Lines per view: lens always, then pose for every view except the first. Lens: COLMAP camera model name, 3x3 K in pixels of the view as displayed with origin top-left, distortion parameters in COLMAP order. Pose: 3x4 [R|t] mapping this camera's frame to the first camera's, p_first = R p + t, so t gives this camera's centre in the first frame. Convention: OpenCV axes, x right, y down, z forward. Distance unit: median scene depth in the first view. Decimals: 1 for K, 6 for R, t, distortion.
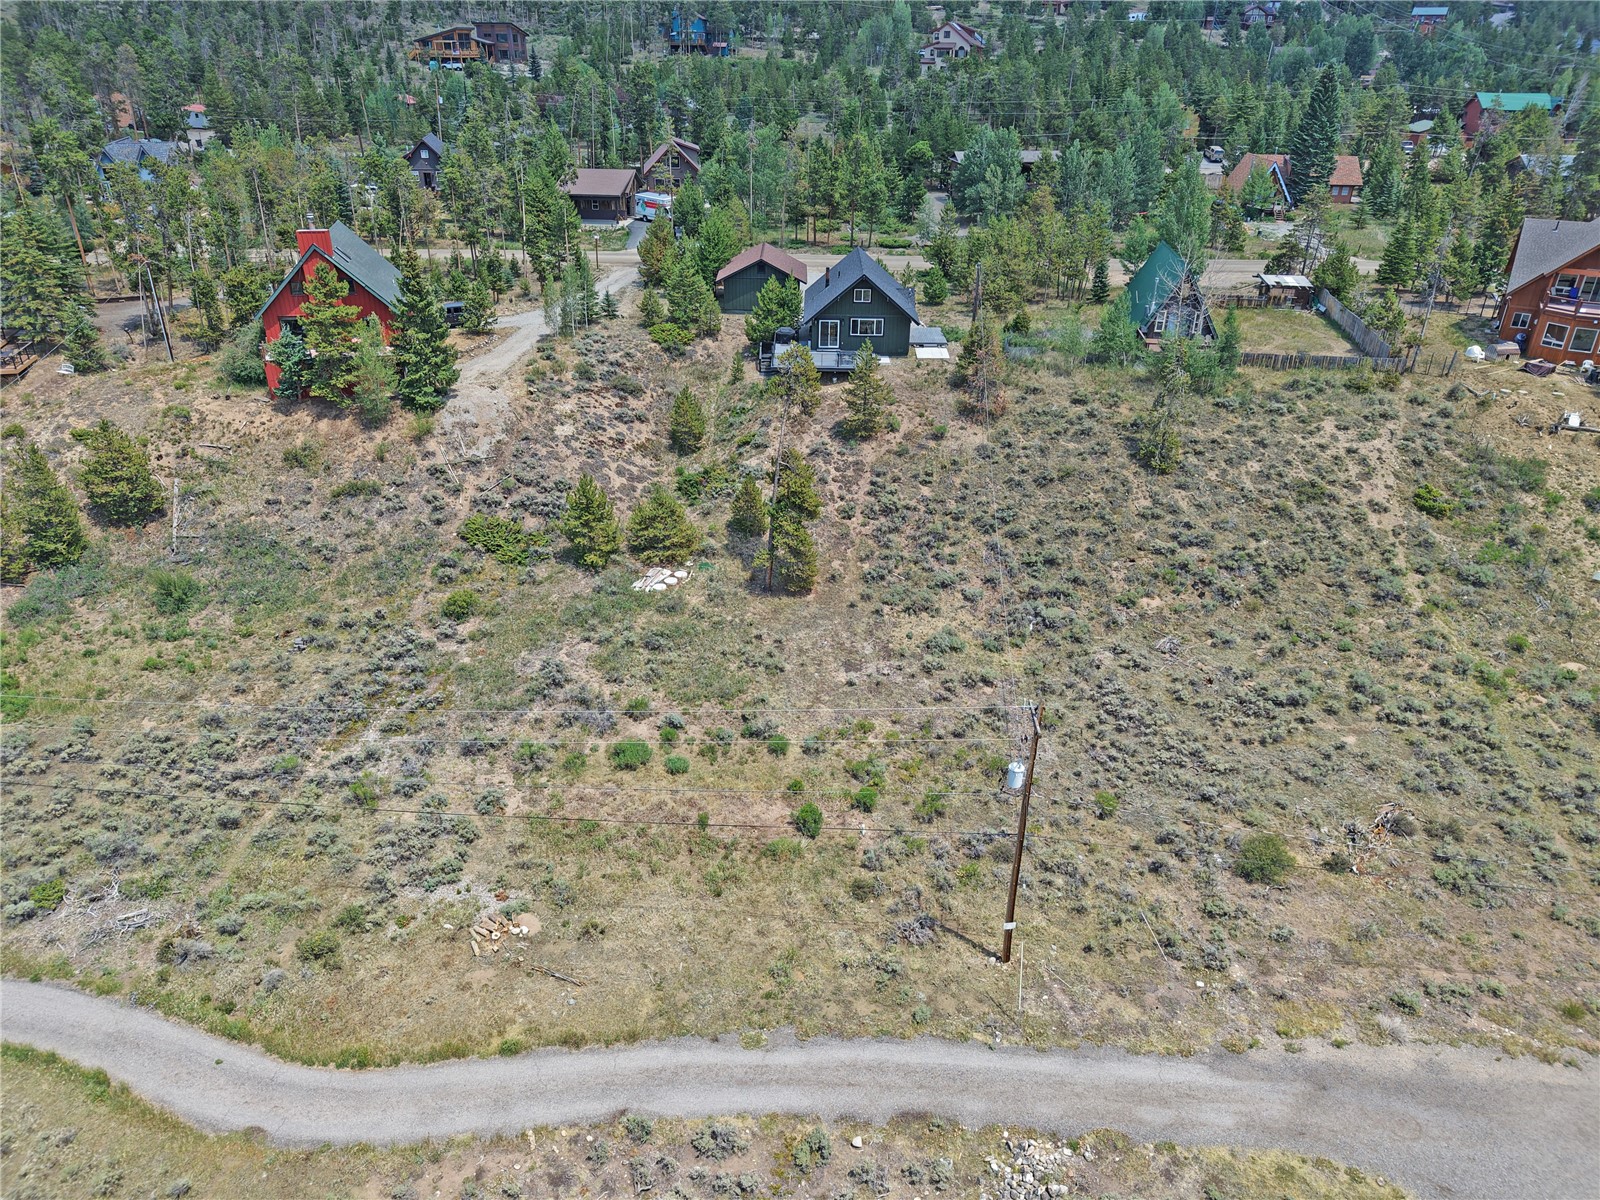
lens RADIAL K [[1122.4, 0, 800.0], [0, 1122.4, 600.0], [0, 0, 1]] dist [0.006164, 0.002481]
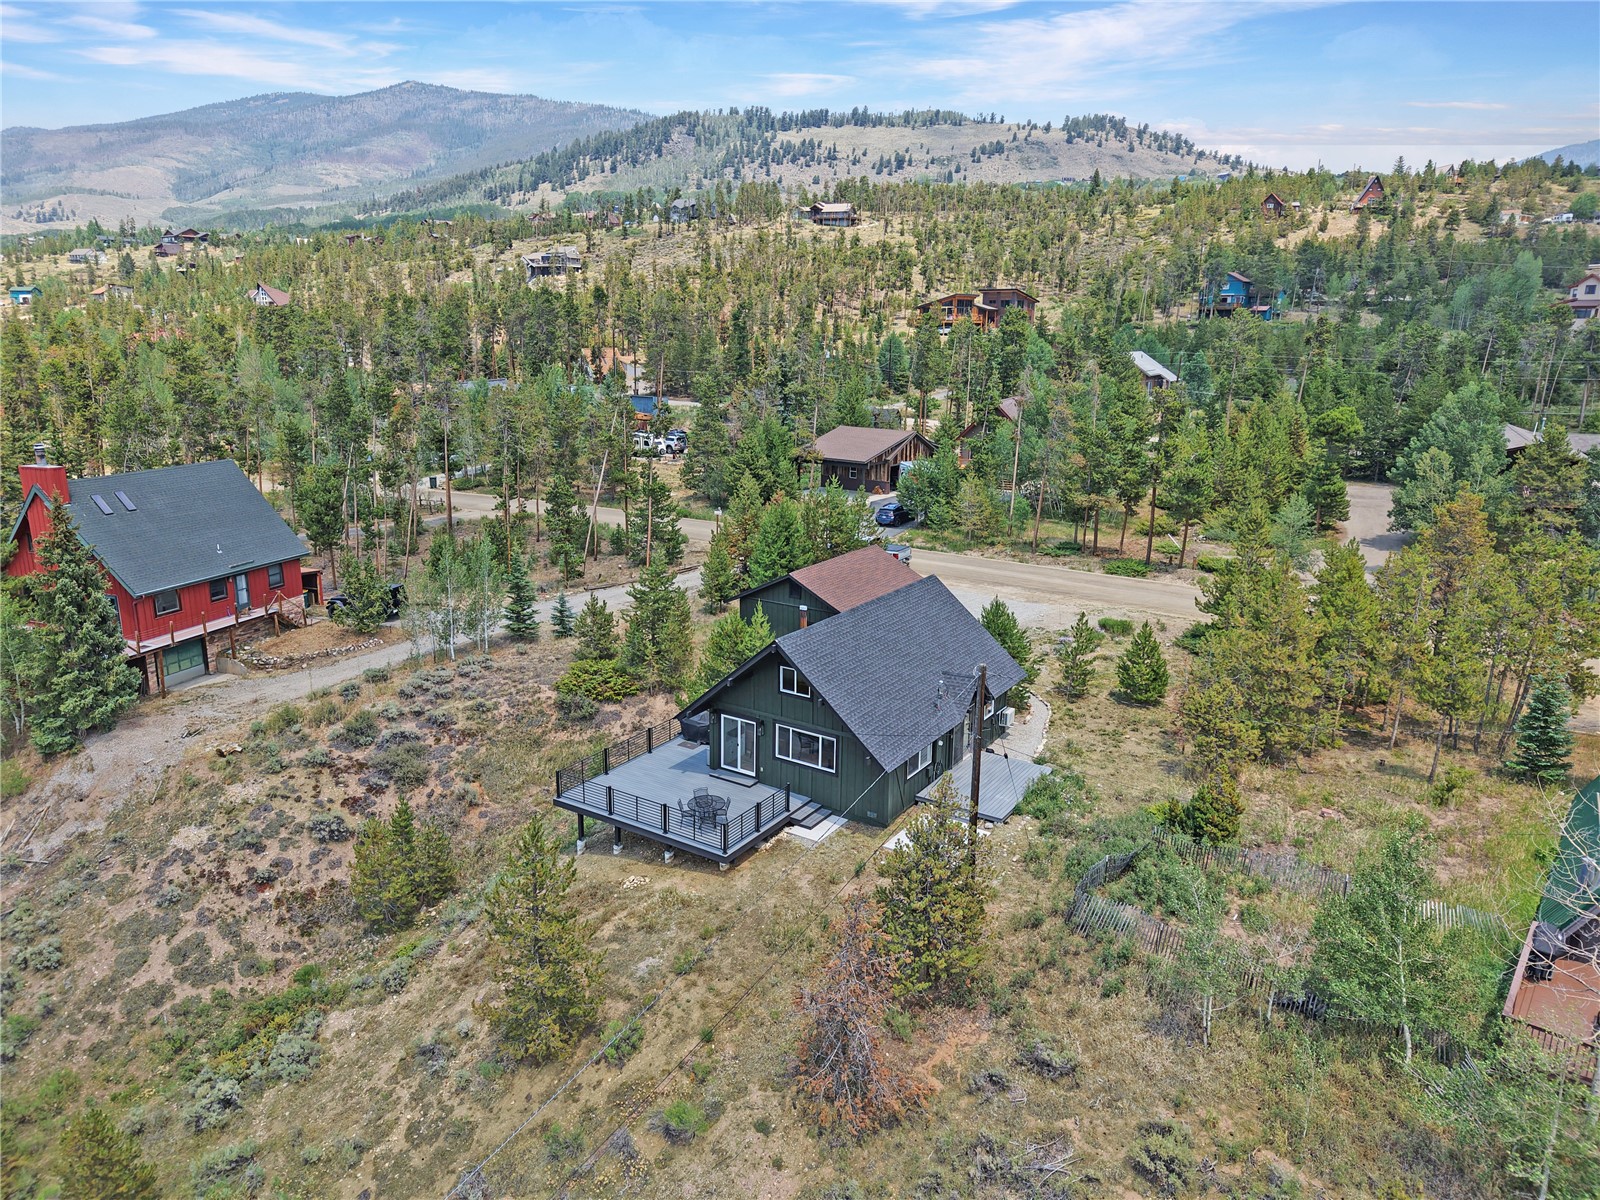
lens RADIAL K [[1093.9, 0, 763.7], [0, 1093.9, 600.8], [0, 0, 1]] dist [0.028802, -0.004637]
pose [[0.840417, 0.133174, -0.525322, 0.257600], [-0.244873, 0.958057, -0.148874, -0.220434], [0.483462, 0.253753, 0.837779, 0.579620]]
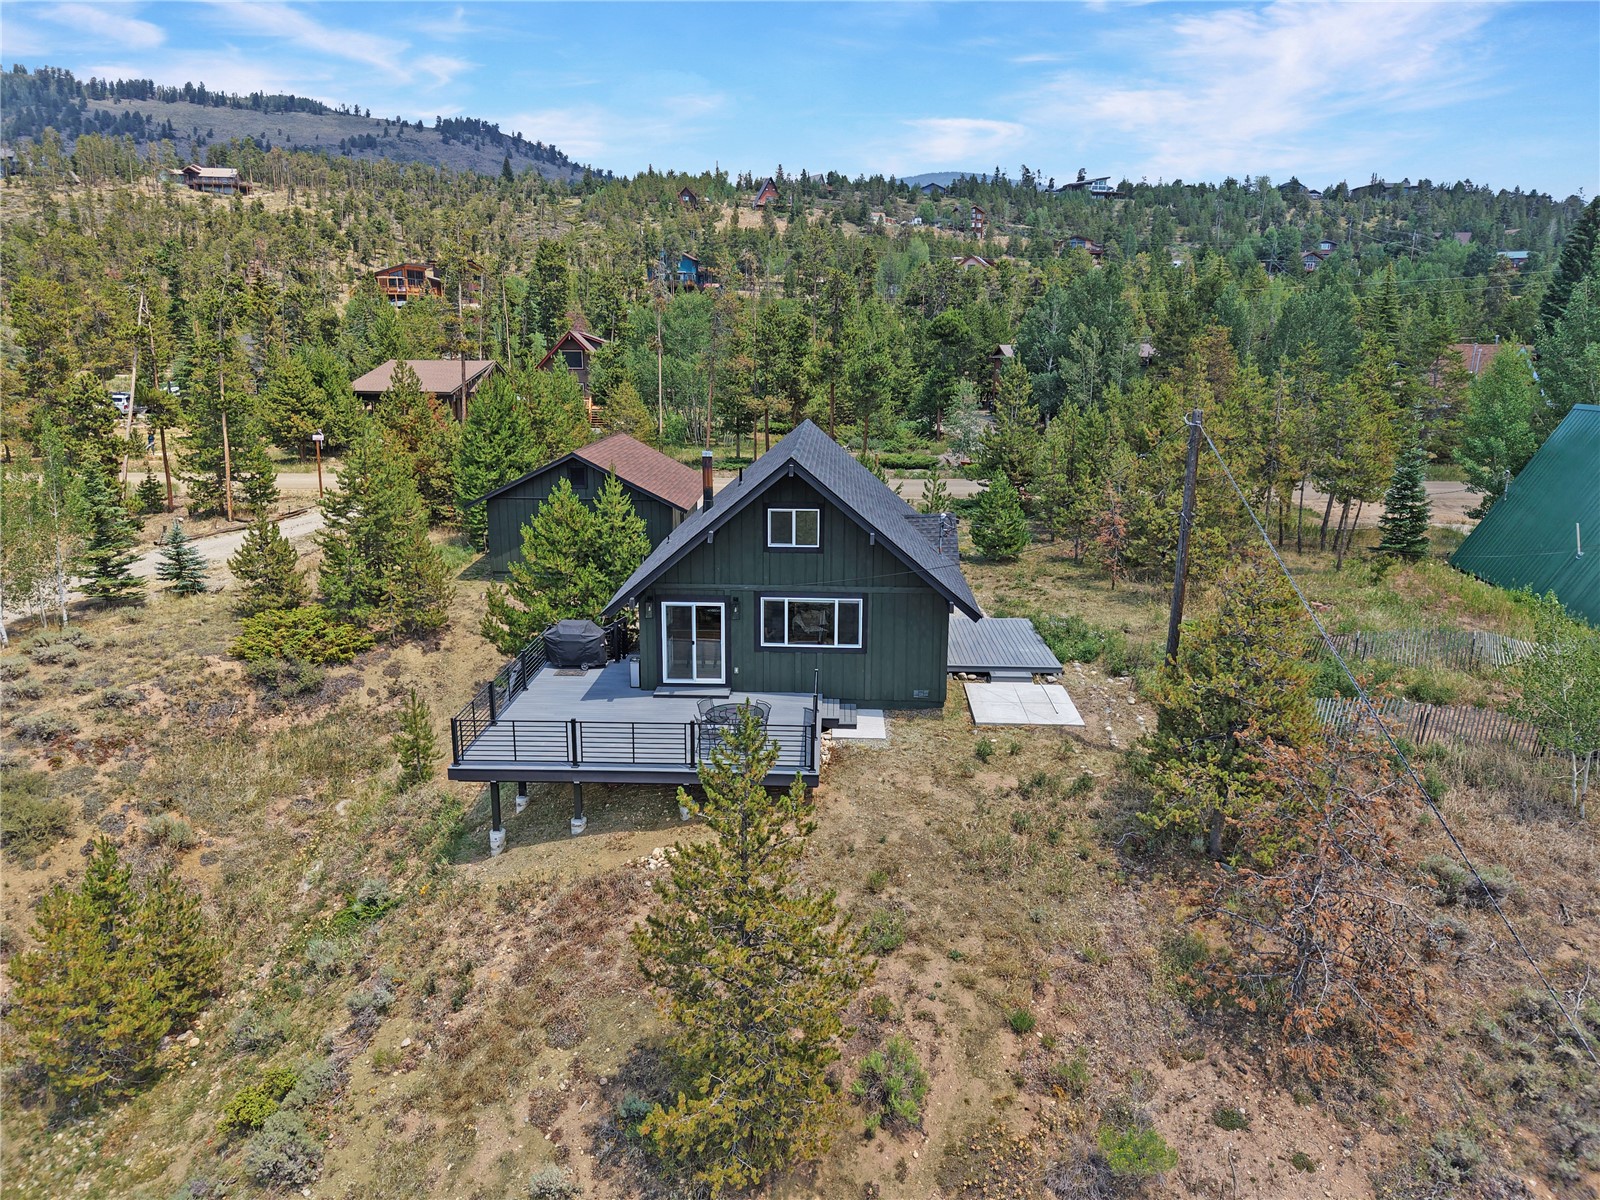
lens RADIAL K [[1122.4, 0, 800.0], [0, 1122.4, 600.0], [0, 0, 1]] dist [0.006164, 0.002481]
pose [[0.999746, 0.002249, -0.022405, 0.060467], [-0.007415, 0.972385, -0.233265, -0.168630], [0.021262, 0.233372, 0.972155, 0.664297]]
